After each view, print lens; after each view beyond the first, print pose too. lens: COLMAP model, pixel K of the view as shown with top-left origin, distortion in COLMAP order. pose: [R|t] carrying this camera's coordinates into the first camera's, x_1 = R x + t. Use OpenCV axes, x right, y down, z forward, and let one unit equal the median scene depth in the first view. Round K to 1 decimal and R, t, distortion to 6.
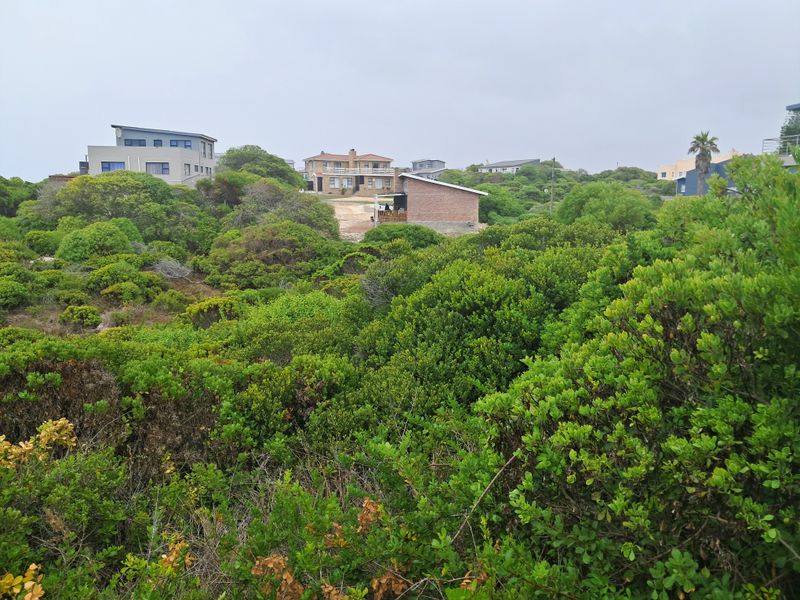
lens RADIAL K [[619.2, 0, 414.2], [0, 619.2, 297.2], [0, 0, 1]] dist [0.124883, -0.259485]
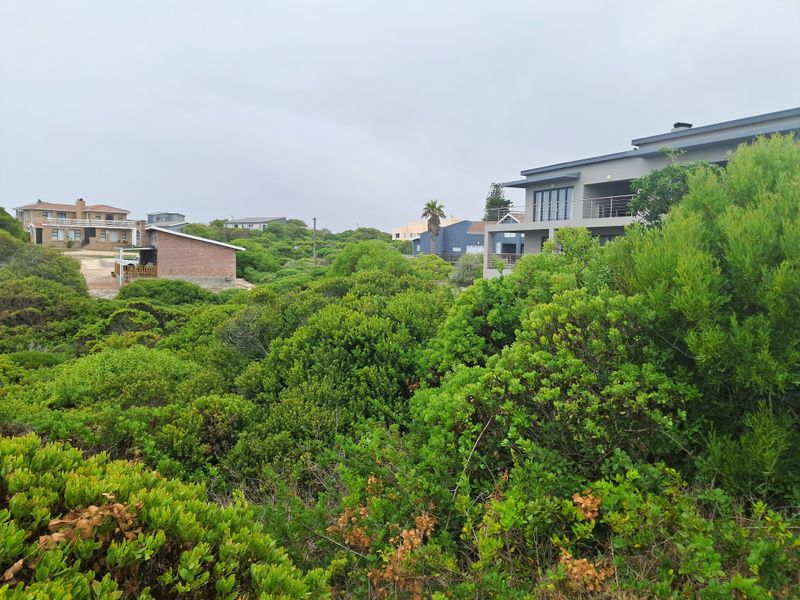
lens RADIAL K [[617.5, 0, 426.3], [0, 617.5, 301.7], [0, 0, 1]] dist [0.004643, -0.010814]
pose [[0.909351, -0.021796, 0.415457, -0.028596], [0.055556, 0.996045, -0.069345, 0.002902], [-0.412303, 0.086140, 0.906965, -0.014290]]
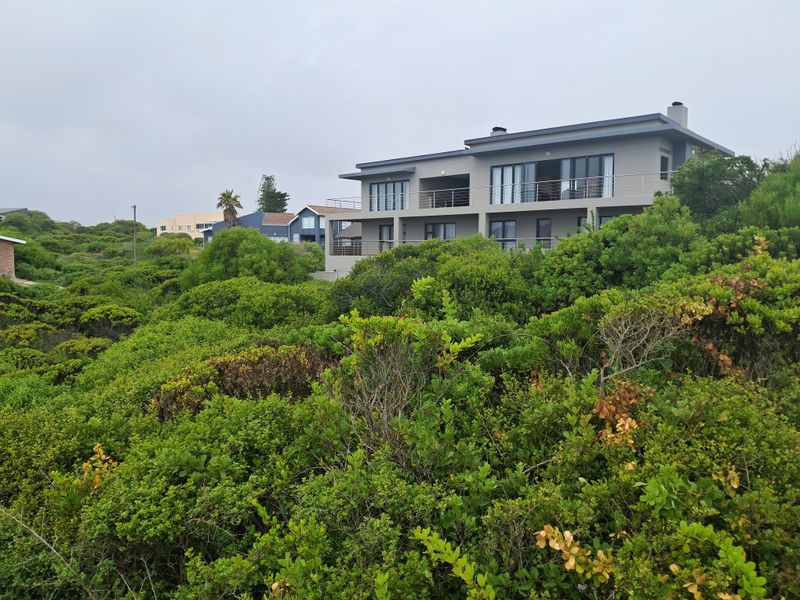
lens RADIAL K [[619.2, 0, 414.2], [0, 619.2, 297.2], [0, 0, 1]] dist [0.124883, -0.259485]
pose [[0.692518, -0.057925, 0.719071, -0.127612], [0.119992, 0.992135, -0.035639, 0.008187], [-0.711351, 0.110964, 0.694022, 0.002525]]
